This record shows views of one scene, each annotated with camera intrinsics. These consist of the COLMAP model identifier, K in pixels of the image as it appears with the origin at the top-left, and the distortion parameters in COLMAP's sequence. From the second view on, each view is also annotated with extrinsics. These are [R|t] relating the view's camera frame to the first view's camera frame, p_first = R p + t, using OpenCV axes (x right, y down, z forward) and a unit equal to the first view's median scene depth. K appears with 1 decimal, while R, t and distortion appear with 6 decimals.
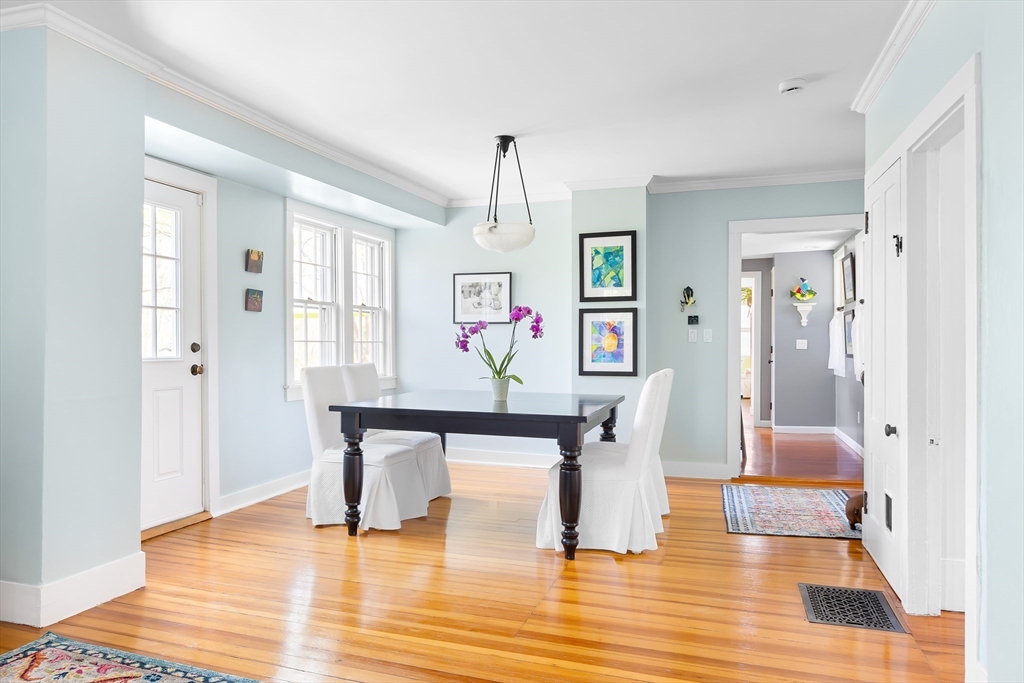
lens RADIAL K [[665.2, 0, 509.2], [0, 665.2, 340.4], [0, 0, 1]] dist [-0.008584, -0.003031]
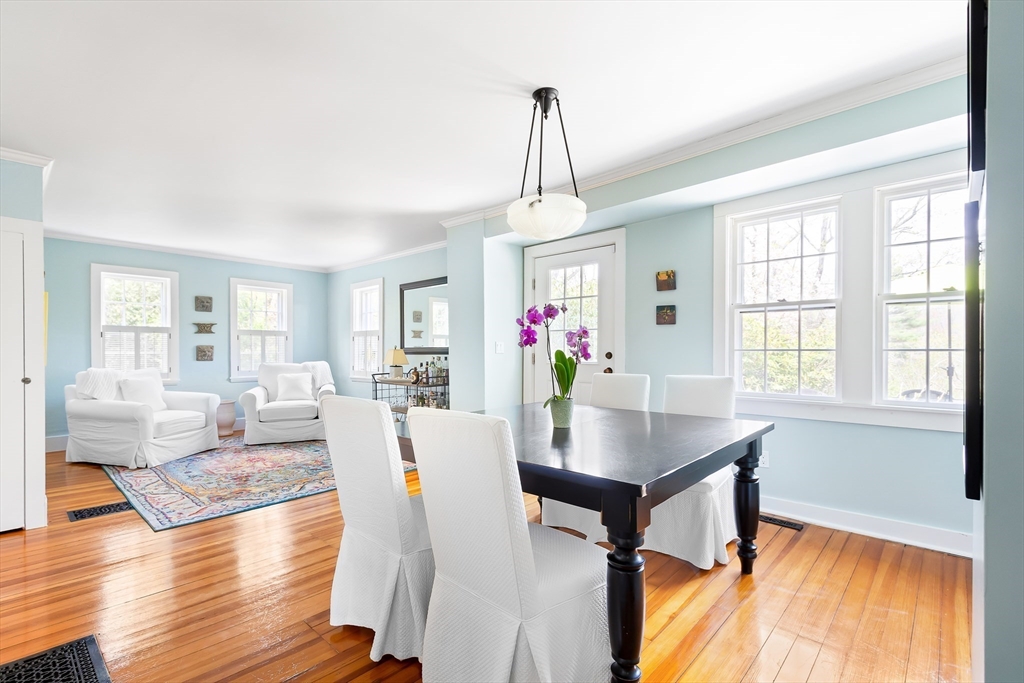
lens RADIAL K [[465.3, 0, 492.3], [0, 465.3, 353.2], [0, 0, 1]] dist [0.003592, -0.000489]
pose [[-0.421011, 0.003313, -0.907050, 0.512013], [0.002175, 0.999994, 0.002642, 0.003686], [0.907053, -0.000861, -0.421016, 1.149120]]
